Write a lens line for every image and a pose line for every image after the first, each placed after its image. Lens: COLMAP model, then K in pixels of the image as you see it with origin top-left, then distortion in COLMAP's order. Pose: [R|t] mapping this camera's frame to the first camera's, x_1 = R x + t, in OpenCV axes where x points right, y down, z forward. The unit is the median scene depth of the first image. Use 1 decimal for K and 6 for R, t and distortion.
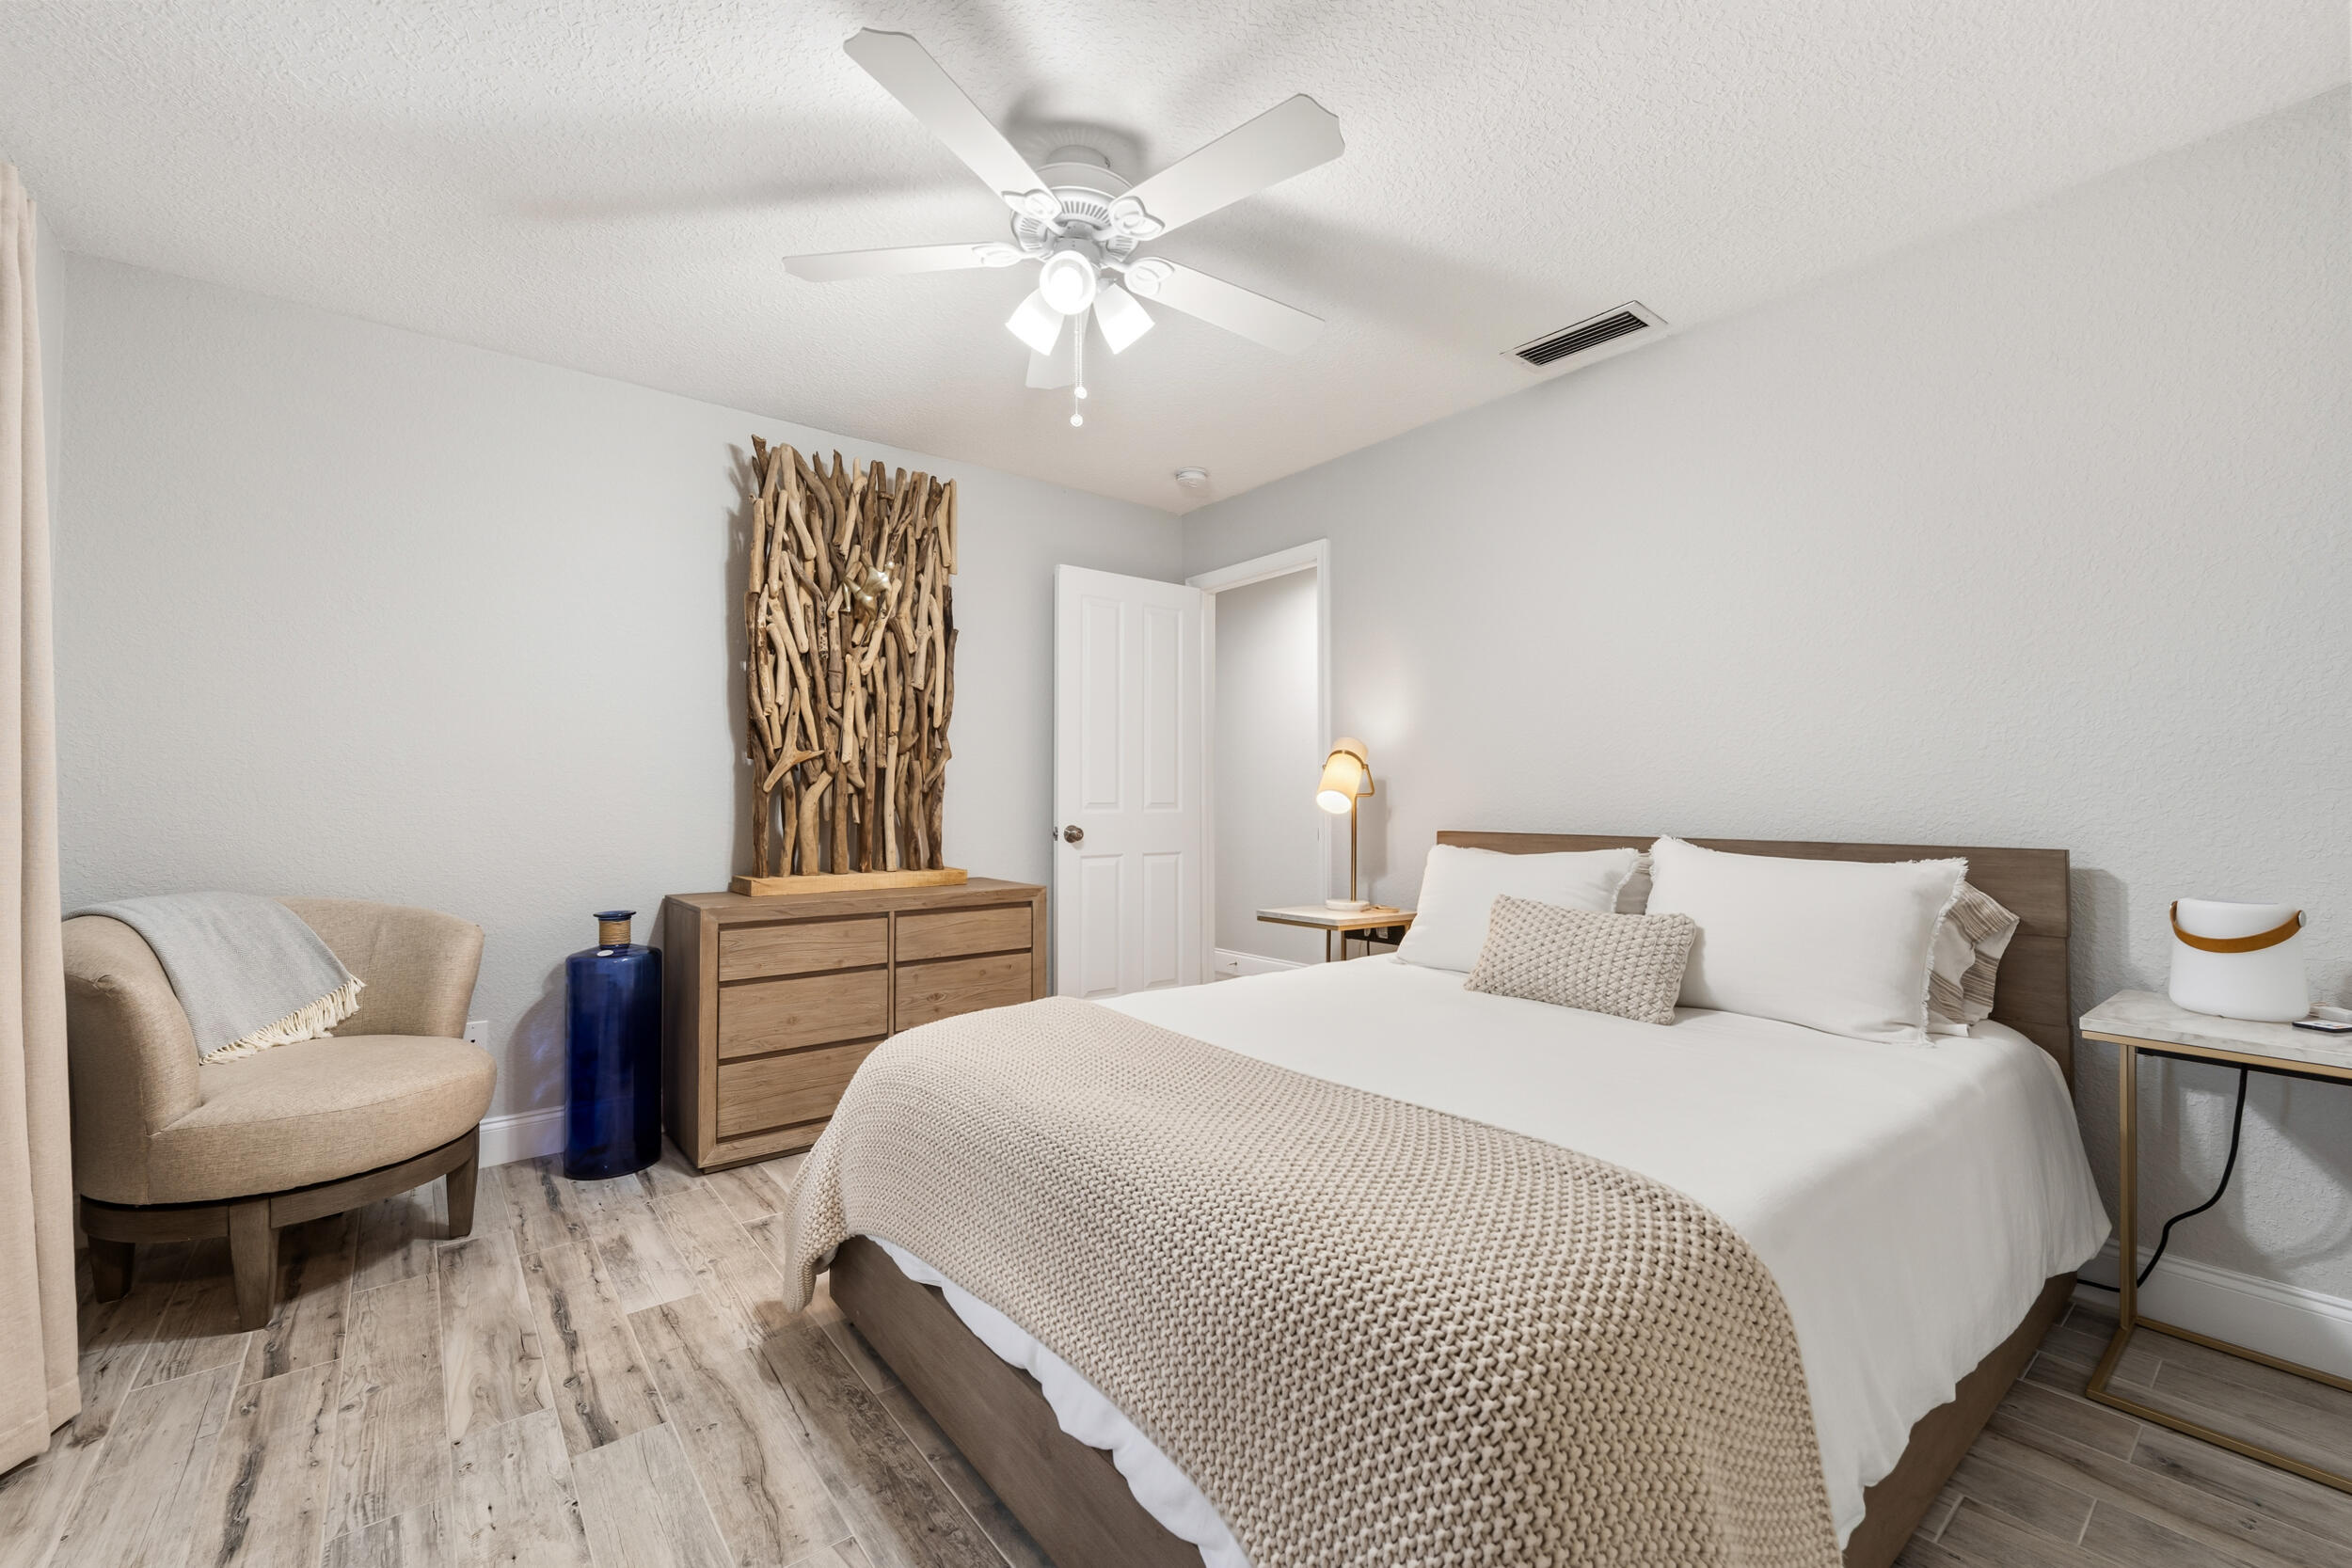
lens RADIAL K [[965.1, 0, 1176.8], [0, 965.1, 788.1], [0, 0, 1]] dist [-0.000220, -0.001004]
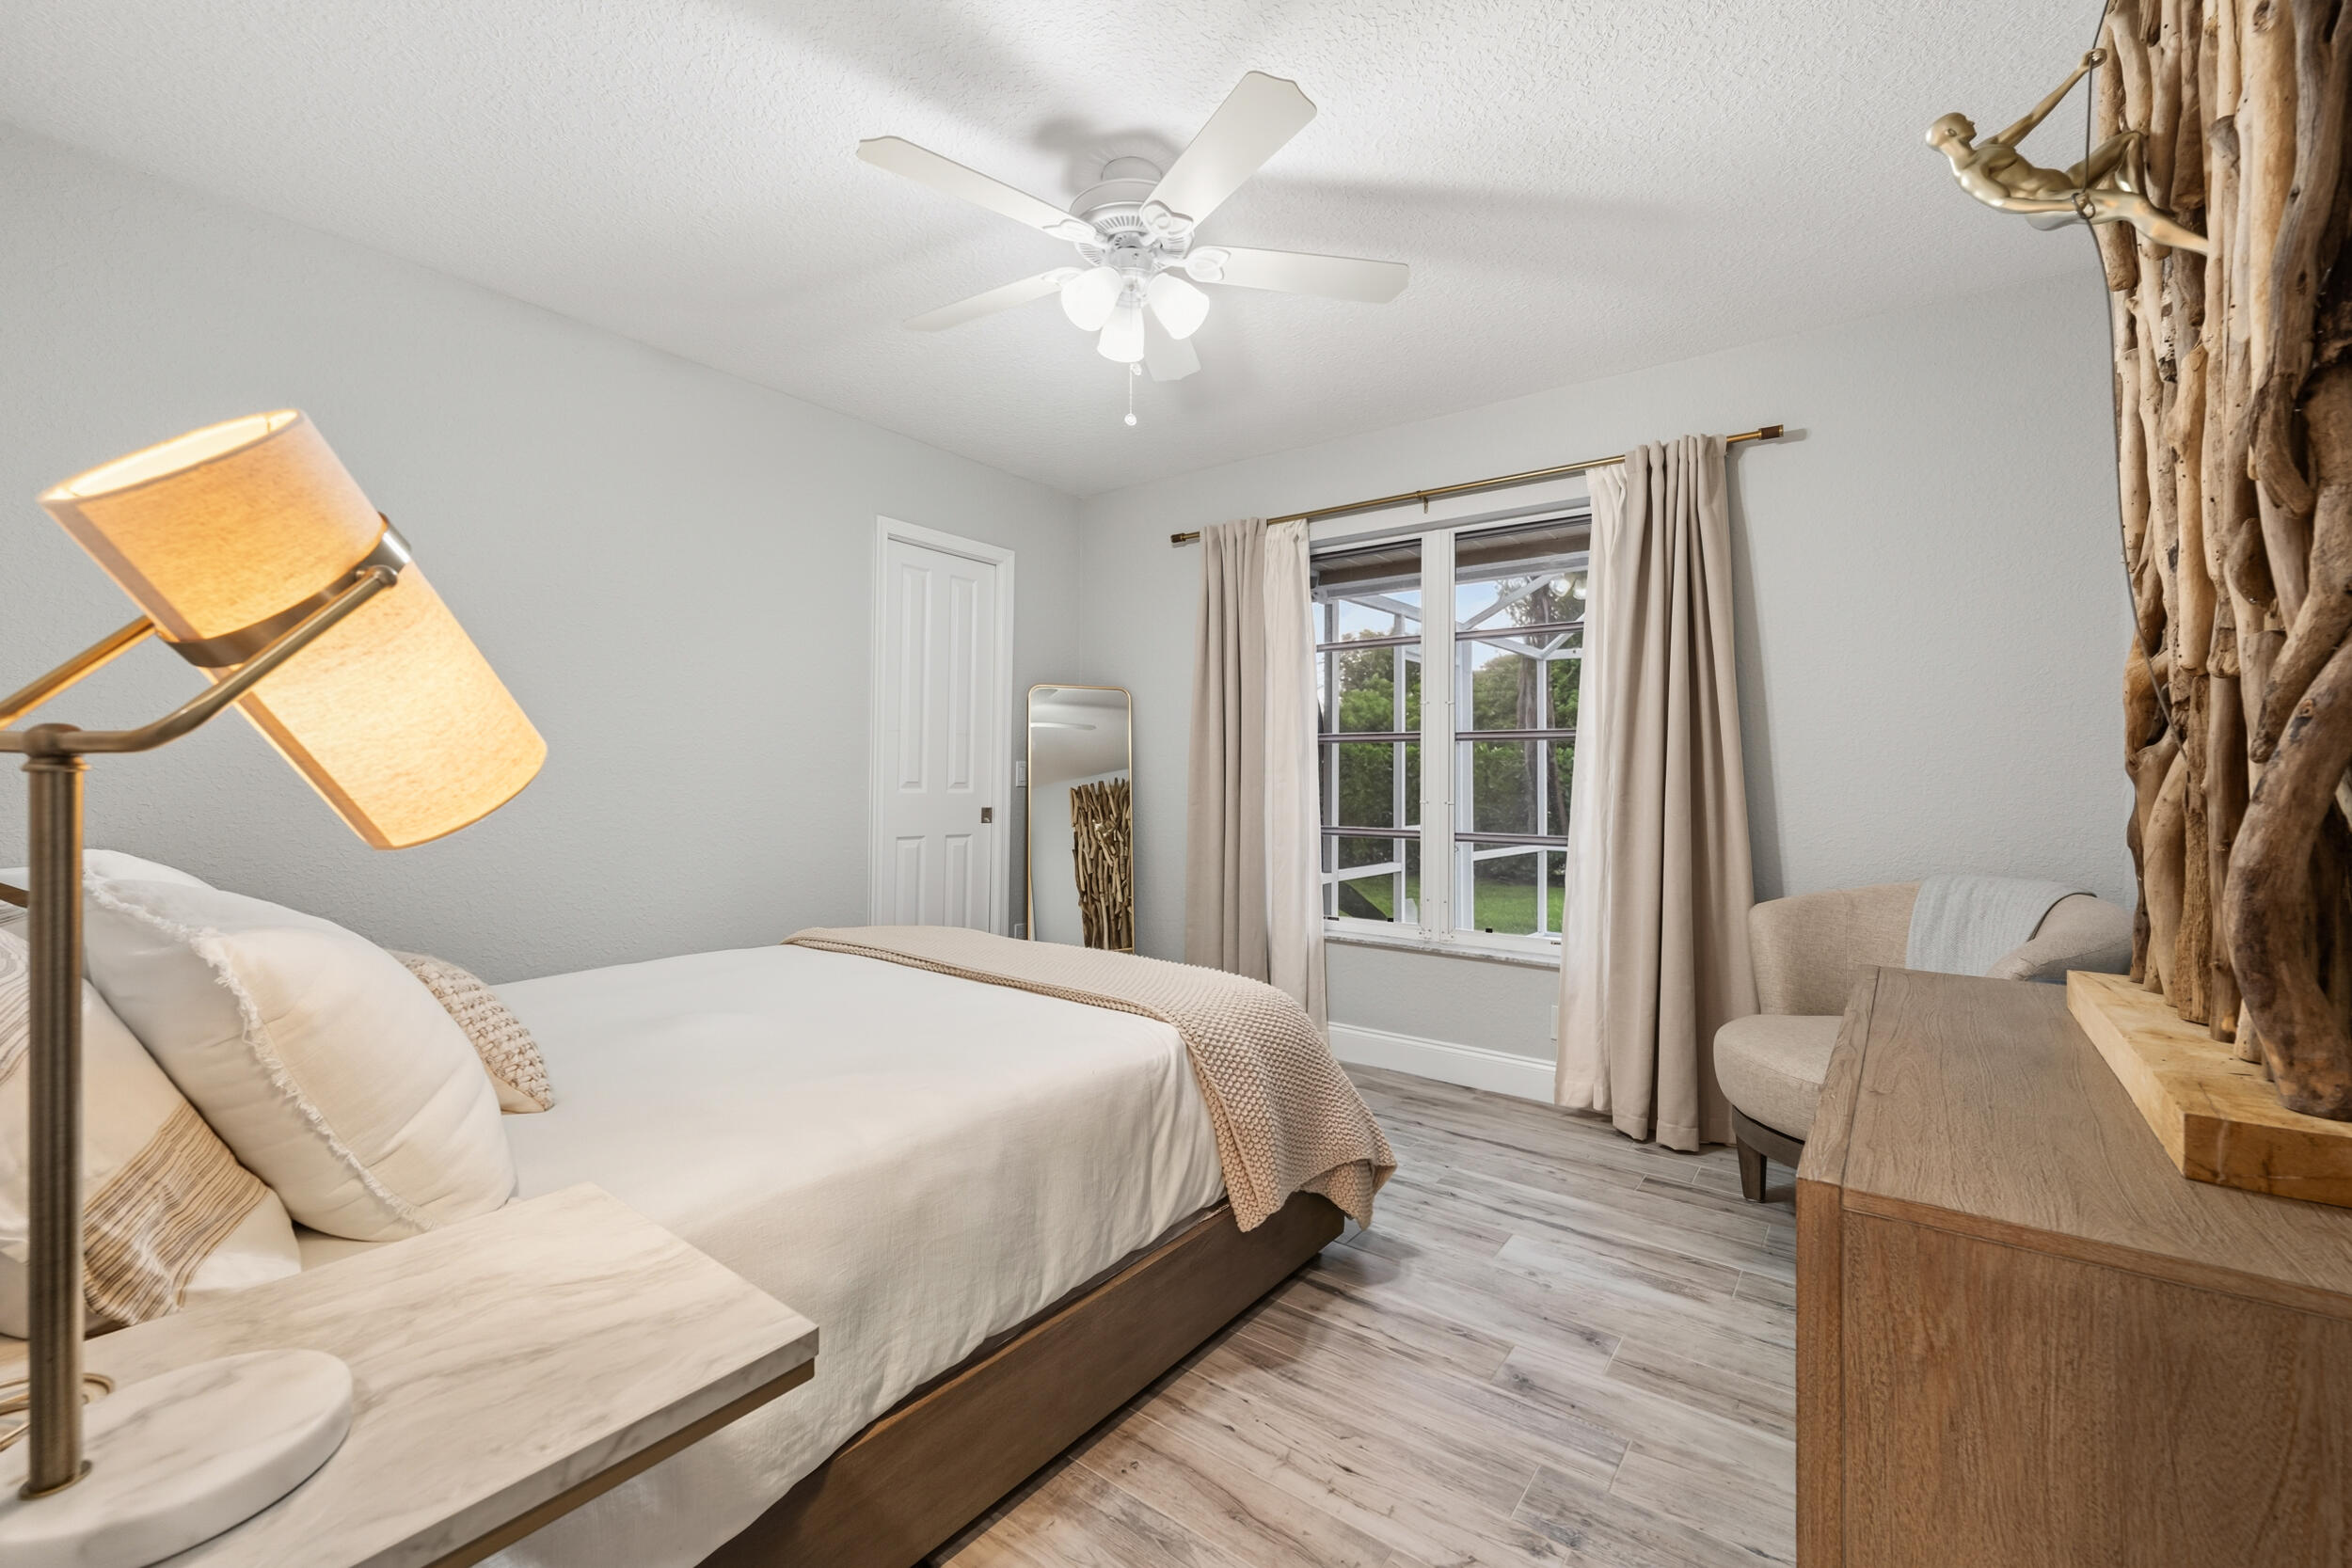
lens RADIAL K [[965.1, 0, 1174.8], [0, 965.1, 781.6], [0, 0, 1]] dist [-0.000220, -0.001004]
pose [[-0.969317, -0.004873, -0.245766, 0.106297], [-0.002864, 0.999960, -0.008531, 0.020634], [0.245798, -0.007565, -0.969292, 2.076994]]
